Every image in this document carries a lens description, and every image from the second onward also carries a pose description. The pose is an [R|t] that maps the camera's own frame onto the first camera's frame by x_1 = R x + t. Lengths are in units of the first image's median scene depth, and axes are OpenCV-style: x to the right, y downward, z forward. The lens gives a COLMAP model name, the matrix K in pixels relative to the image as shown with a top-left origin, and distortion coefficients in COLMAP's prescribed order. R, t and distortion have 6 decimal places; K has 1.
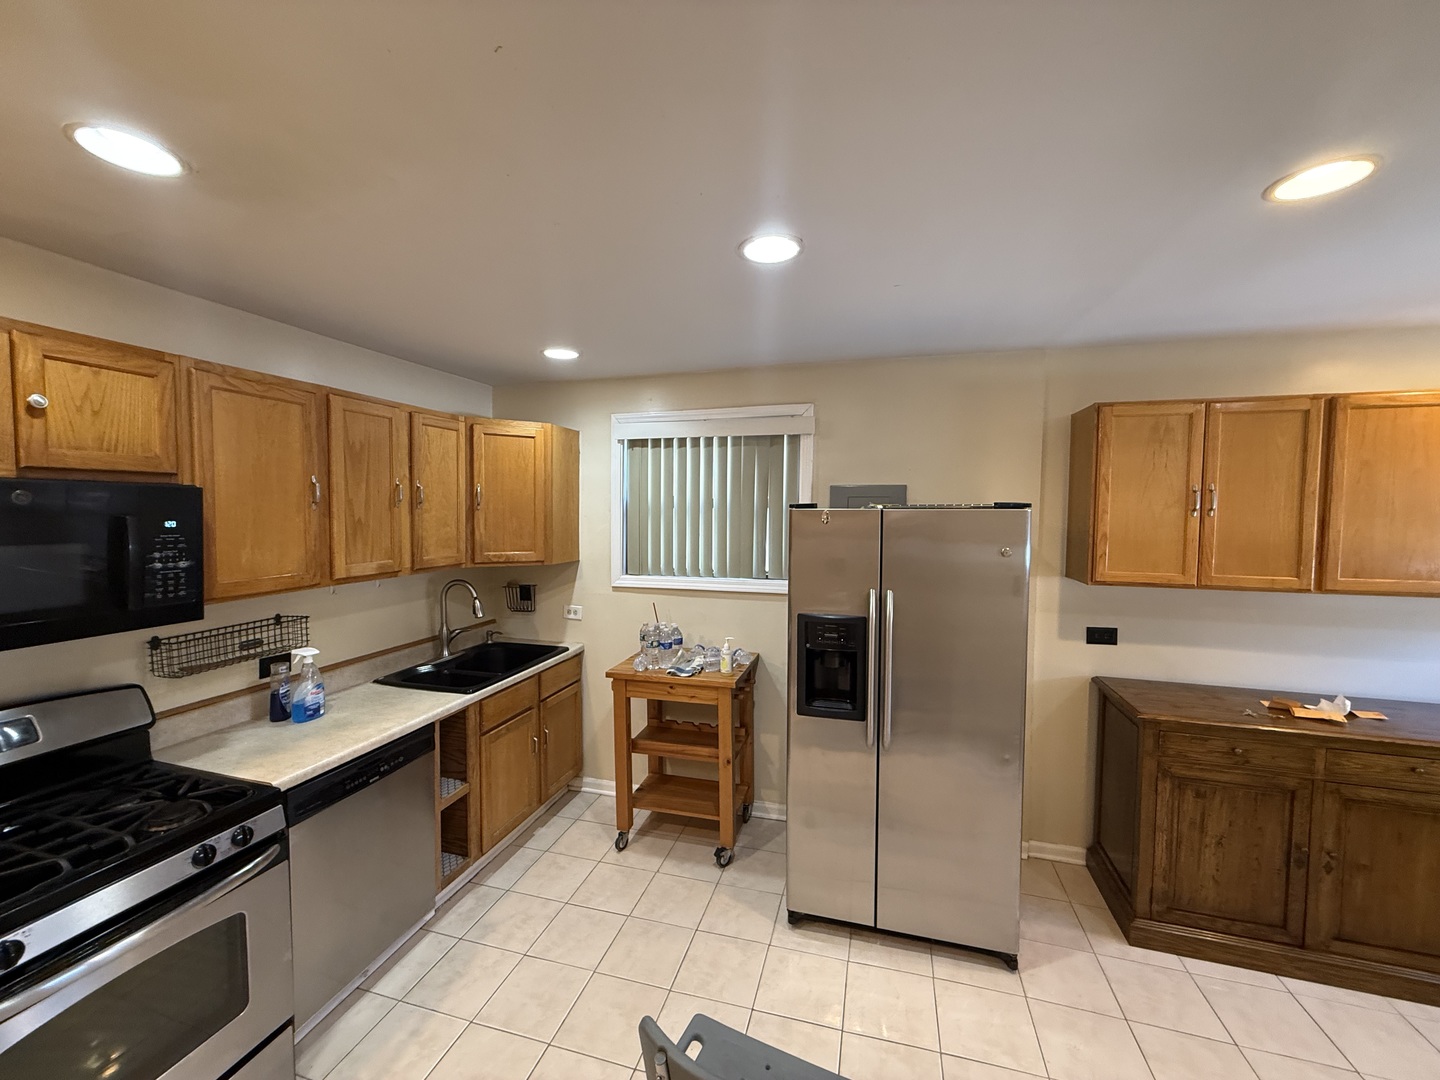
lens RADIAL K [[571.1, 0, 713.3], [0, 571.1, 538.4], [0, 0, 1]] dist [0.000055, -0.000576]
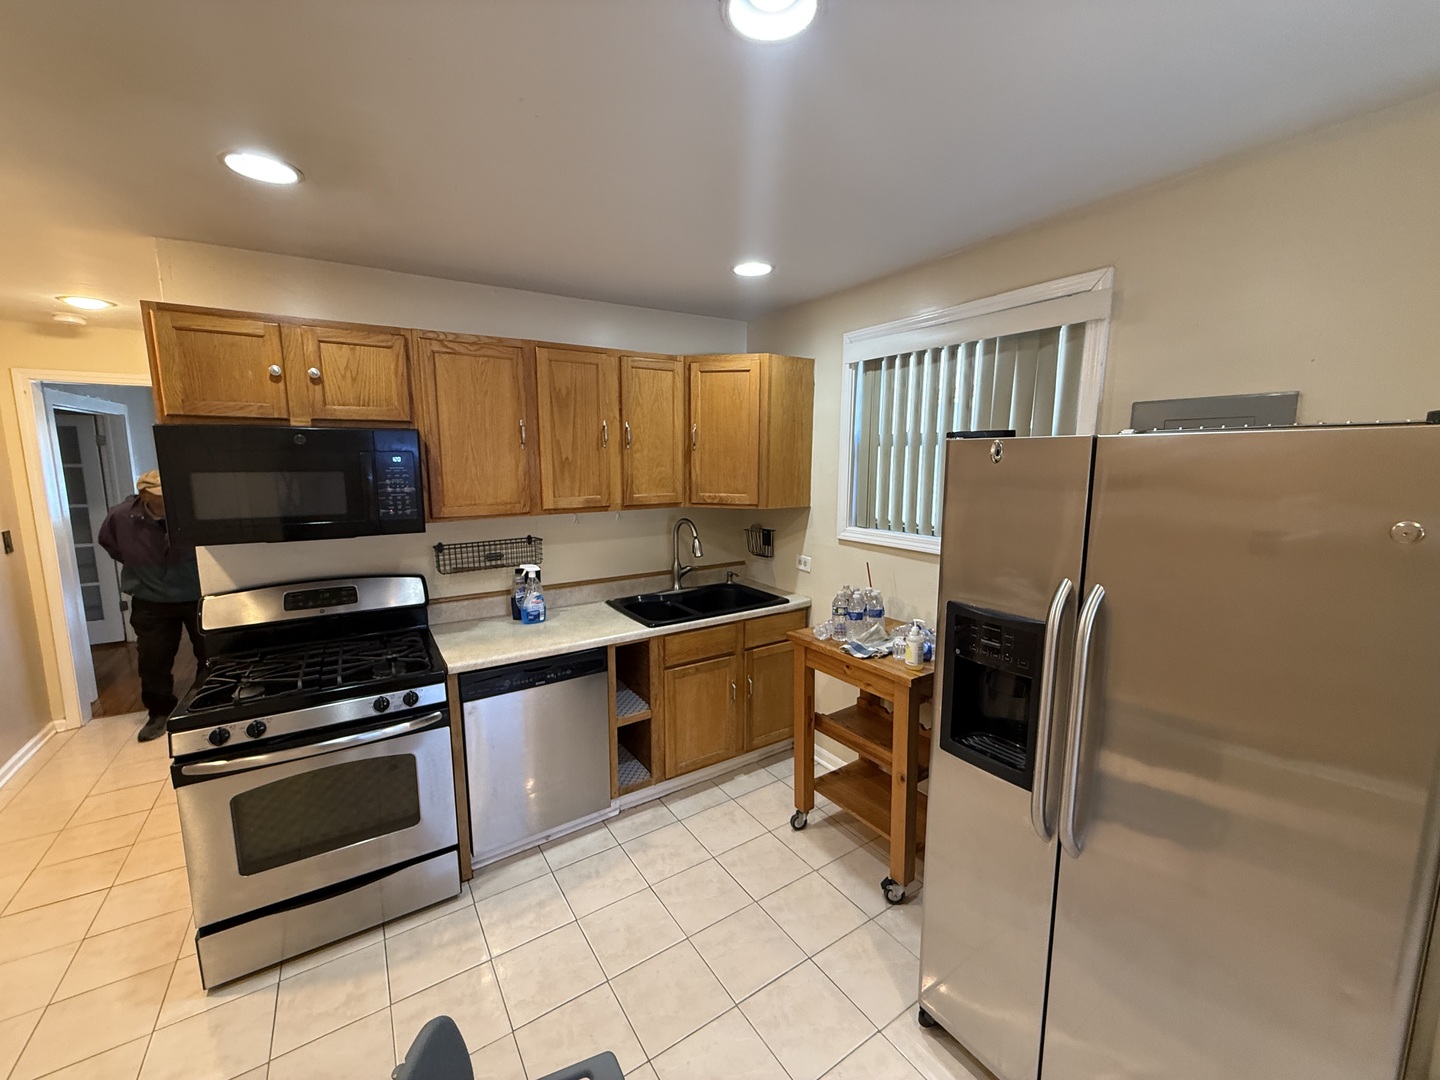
lens RADIAL K [[571.1, 0, 717.6], [0, 571.1, 539.8], [0, 0, 1]] dist [0.000055, -0.000576]
pose [[0.758929, 0.087838, -0.645222, 0.324481], [-0.027792, 0.994327, 0.102673, 0.002703], [0.650581, -0.059989, 0.757064, 0.300770]]
